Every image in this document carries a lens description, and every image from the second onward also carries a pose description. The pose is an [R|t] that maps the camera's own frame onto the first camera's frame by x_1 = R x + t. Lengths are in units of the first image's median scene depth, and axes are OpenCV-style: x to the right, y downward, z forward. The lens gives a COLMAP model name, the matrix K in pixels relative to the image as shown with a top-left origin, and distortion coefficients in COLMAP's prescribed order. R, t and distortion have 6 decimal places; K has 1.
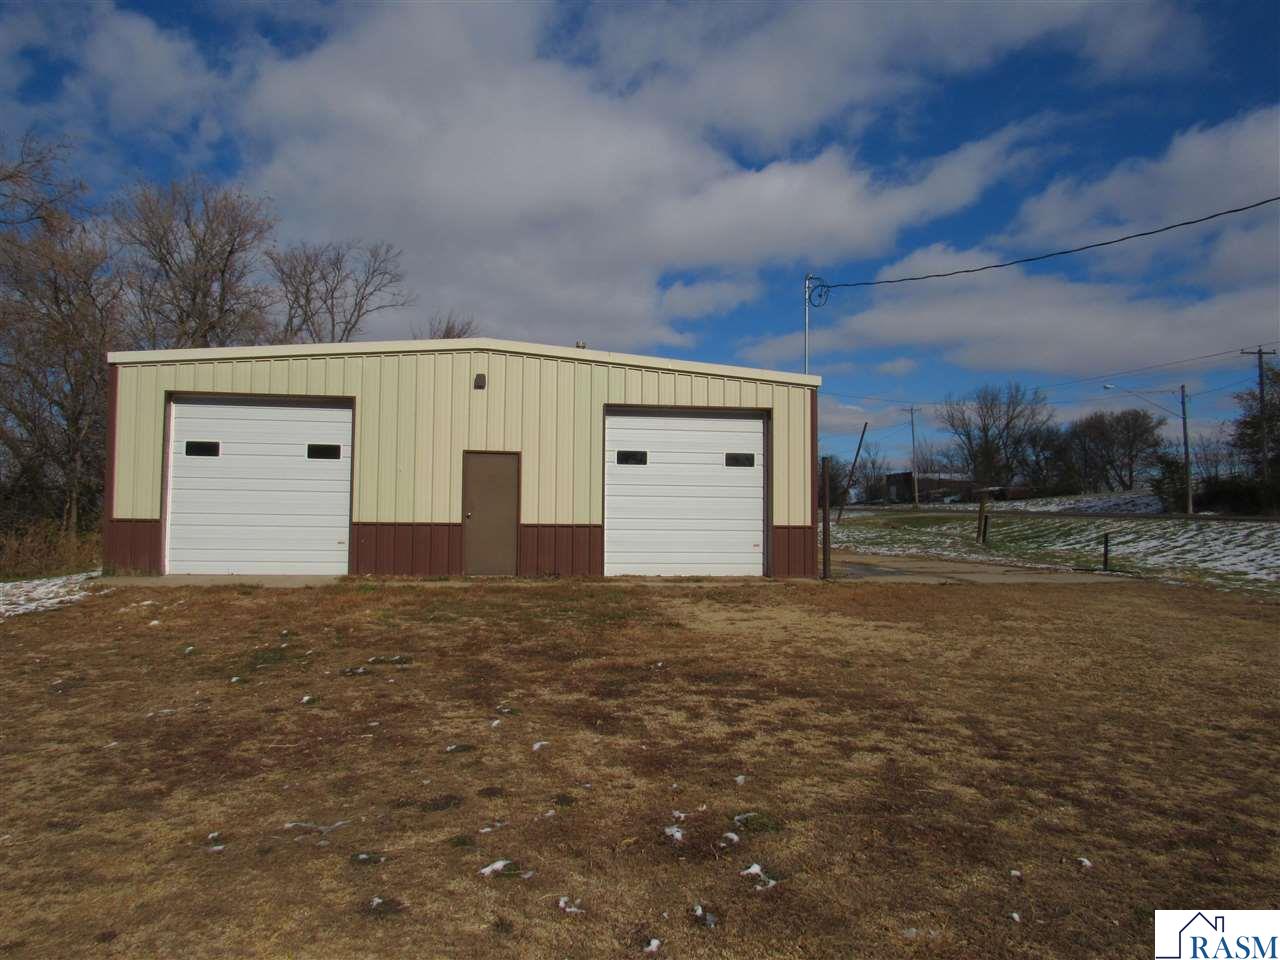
lens RADIAL K [[917.7, 0, 645.9], [0, 917.7, 470.9], [0, 0, 1]] dist [-0.033665, 0.017741]
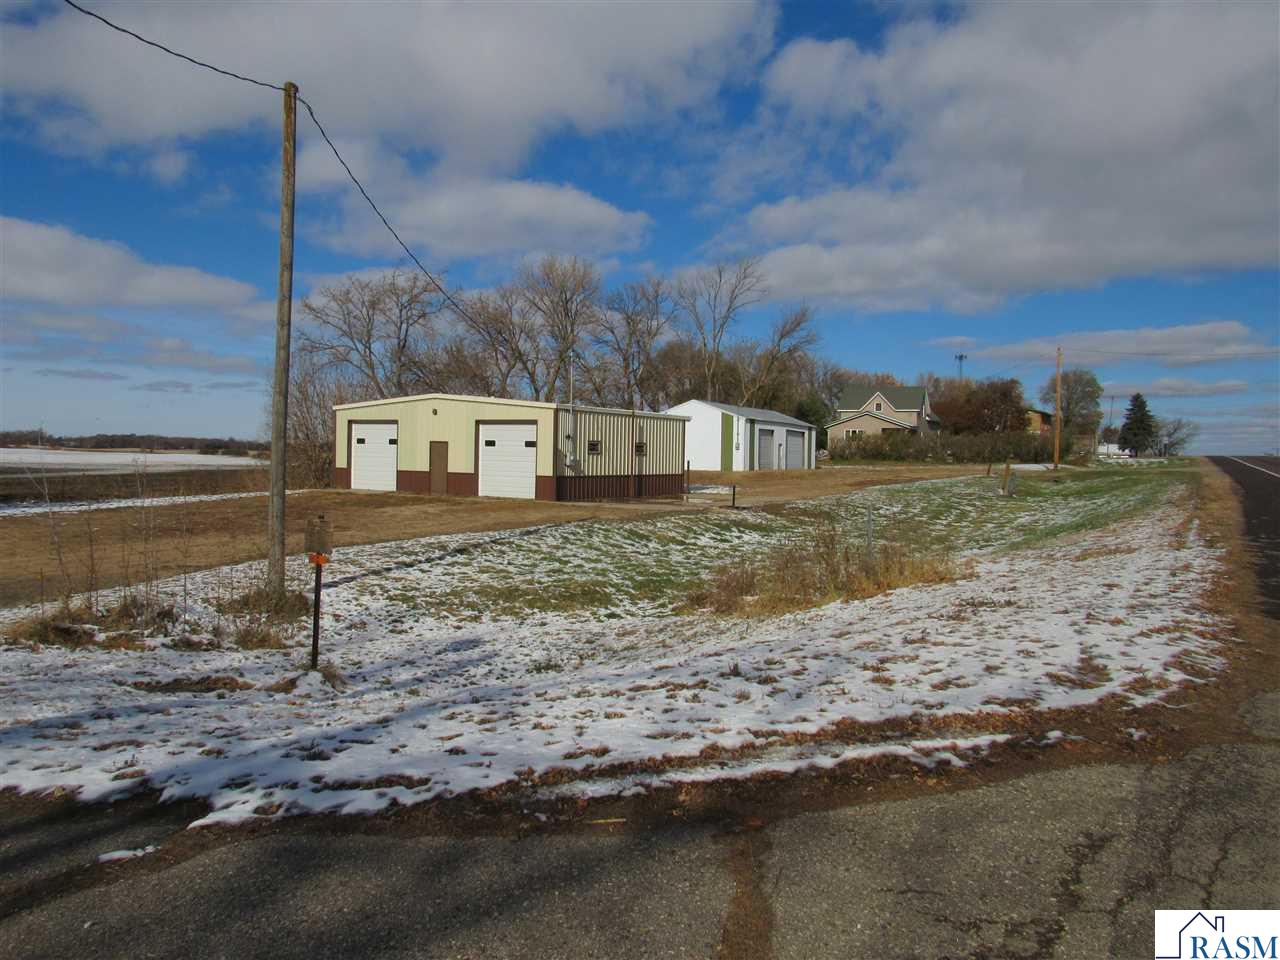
lens RADIAL K [[917.7, 0, 633.3], [0, 917.7, 497.8], [0, 0, 1]] dist [-0.033665, 0.017741]
pose [[0.767154, 0.039044, -0.640273, 1.658401], [0.020246, 0.996175, 0.085006, -0.064114], [0.641143, -0.078176, 0.763429, -0.472517]]
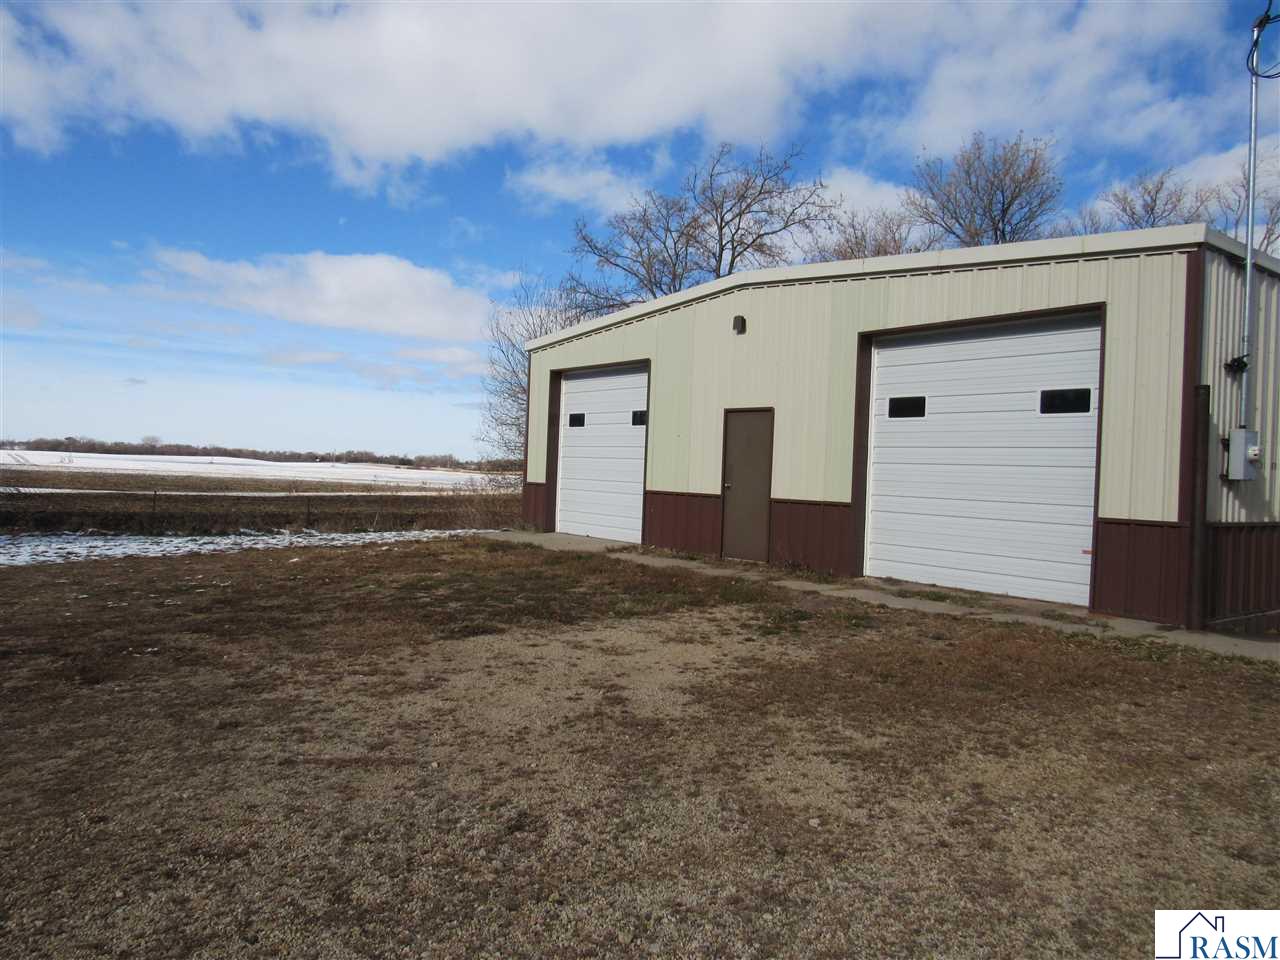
lens RADIAL K [[917.7, 0, 639.5], [0, 917.7, 479.0], [0, 0, 1]] dist [-0.033665, 0.017741]
pose [[0.474917, 0.015330, -0.879897, 0.484138], [0.018170, 0.999464, 0.027220, 0.016637], [0.879843, -0.028915, 0.474384, 0.500047]]
